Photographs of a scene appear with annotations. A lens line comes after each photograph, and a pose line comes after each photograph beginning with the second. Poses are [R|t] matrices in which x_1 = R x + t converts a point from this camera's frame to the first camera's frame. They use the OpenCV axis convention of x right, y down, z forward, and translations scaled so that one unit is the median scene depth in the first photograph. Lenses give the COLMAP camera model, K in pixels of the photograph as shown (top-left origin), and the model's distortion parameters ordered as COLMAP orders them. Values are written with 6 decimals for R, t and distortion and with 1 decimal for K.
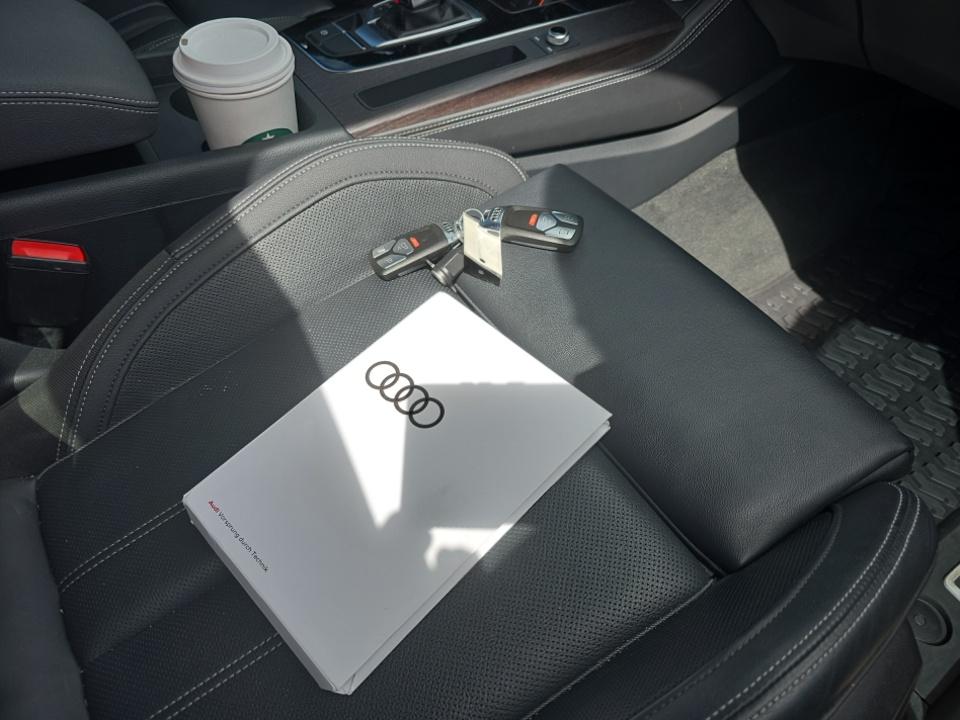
lens RADIAL K [[656.1, 0, 484.5], [0, 656.1, 382.4], [0, 0, 1]] dist [0.049343, -0.051510]
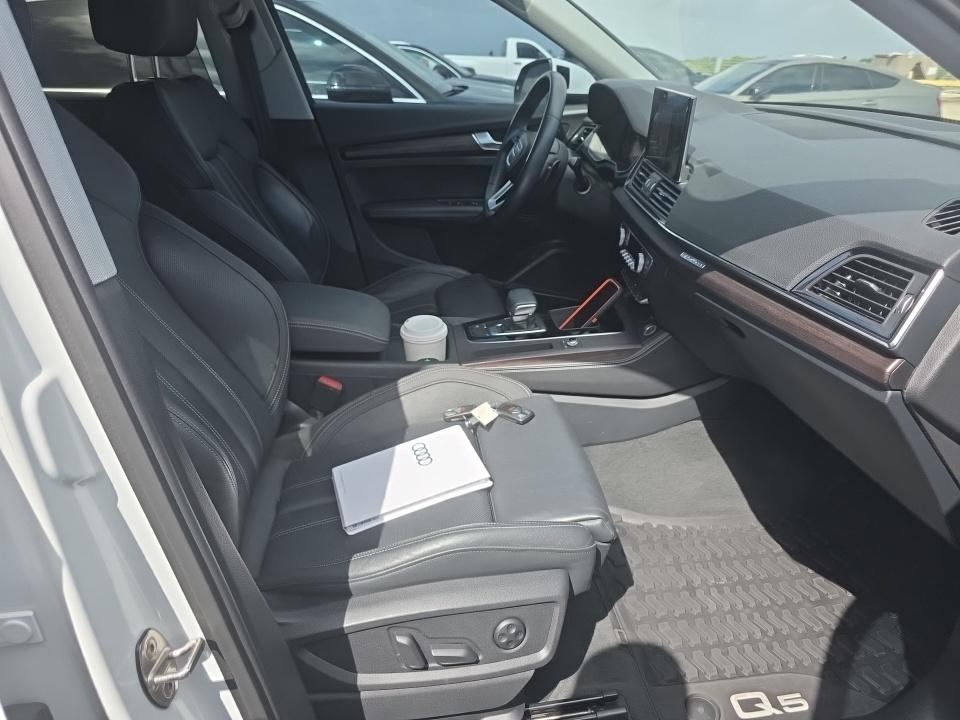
lens RADIAL K [[656.1, 0, 484.5], [0, 656.1, 382.4], [0, 0, 1]] dist [0.049343, -0.051510]
pose [[0.896995, 0.164233, -0.410399, 0.865973], [-0.315859, 0.887642, -0.335148, 0.436335], [0.309245, 0.430255, 0.848085, -0.925245]]
